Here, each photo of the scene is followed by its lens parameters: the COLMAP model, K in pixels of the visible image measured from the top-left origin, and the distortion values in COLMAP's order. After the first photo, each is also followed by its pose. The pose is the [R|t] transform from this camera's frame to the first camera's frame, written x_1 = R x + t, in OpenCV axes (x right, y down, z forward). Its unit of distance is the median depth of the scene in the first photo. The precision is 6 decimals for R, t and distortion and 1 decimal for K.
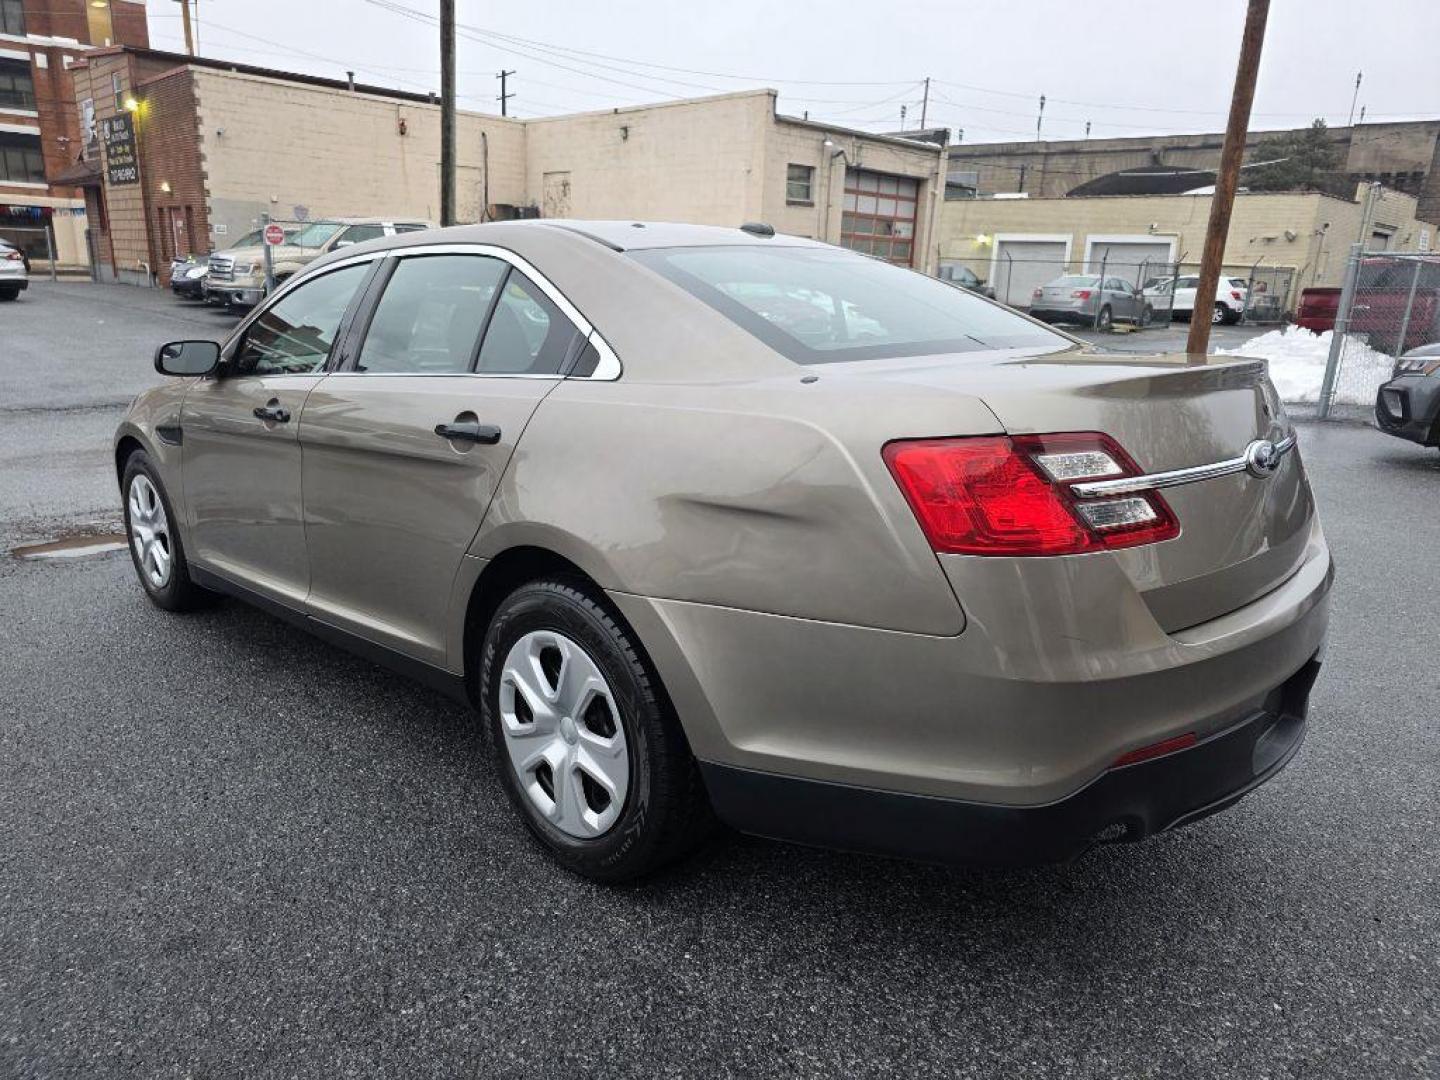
lens RADIAL K [[981.7, 0, 720.0], [0, 981.7, 540.0], [0, 0, 1]] dist [0.060978, -0.038713]
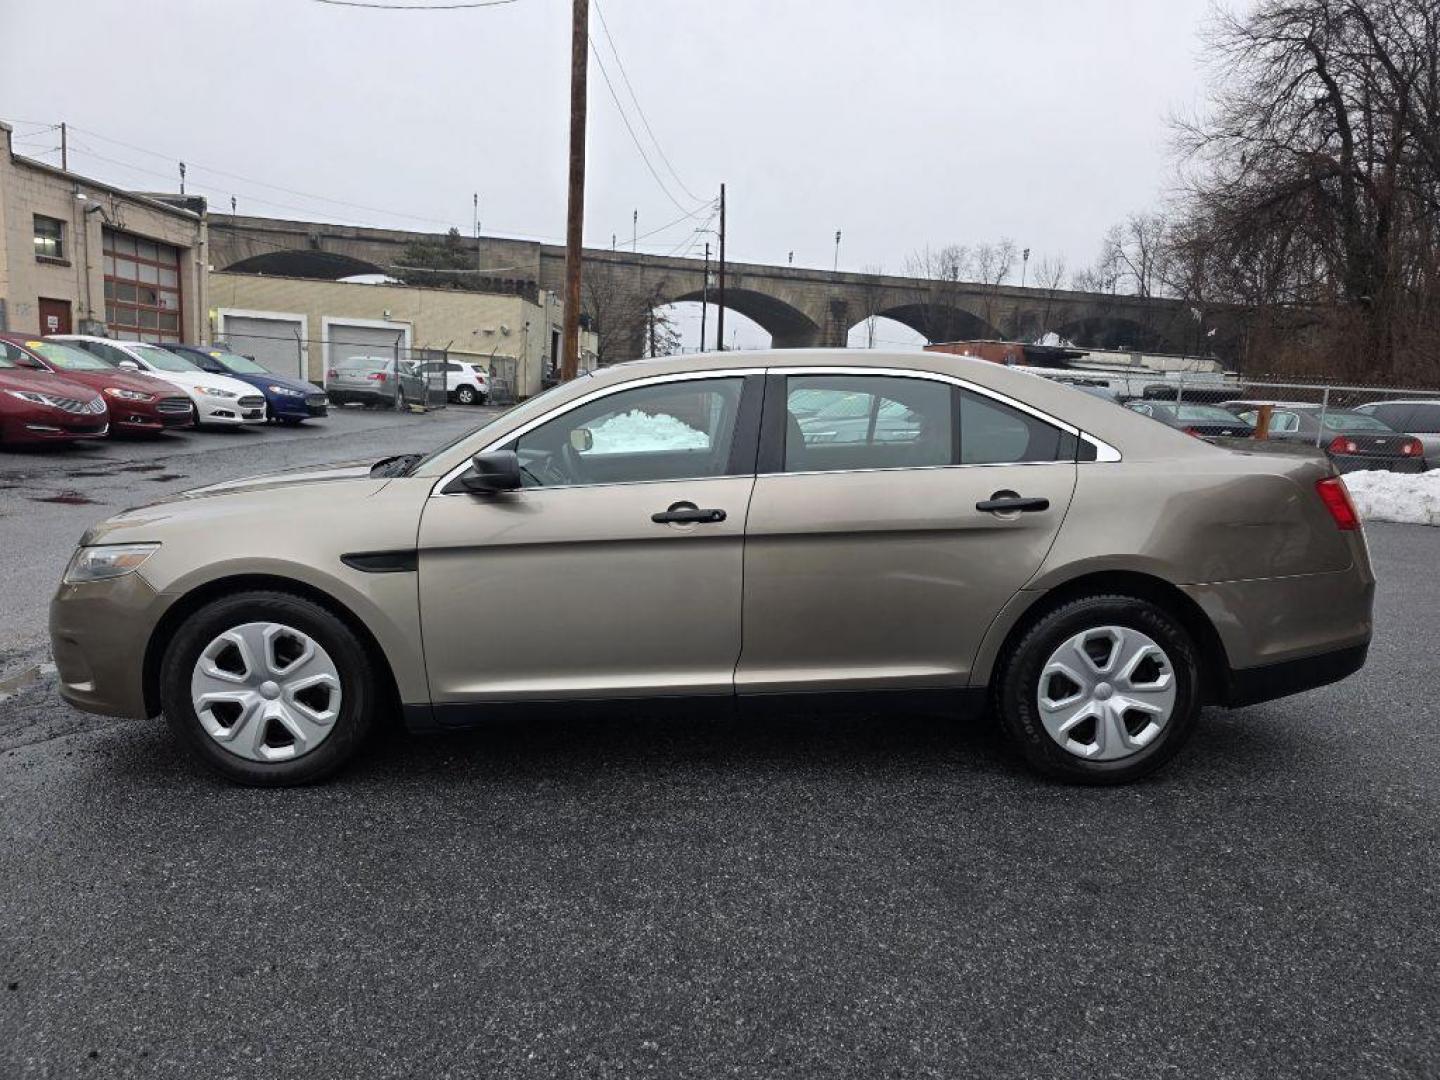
lens RADIAL K [[1000.2, 0, 740.6], [0, 1000.2, 540.1], [0, 0, 1]] dist [0.020359, -0.005376]
pose [[0.687827, -0.102357, 0.718622, -0.148899], [0.156927, 0.987564, -0.009539, -0.010108], [-0.708709, 0.119332, 0.695336, 0.027076]]
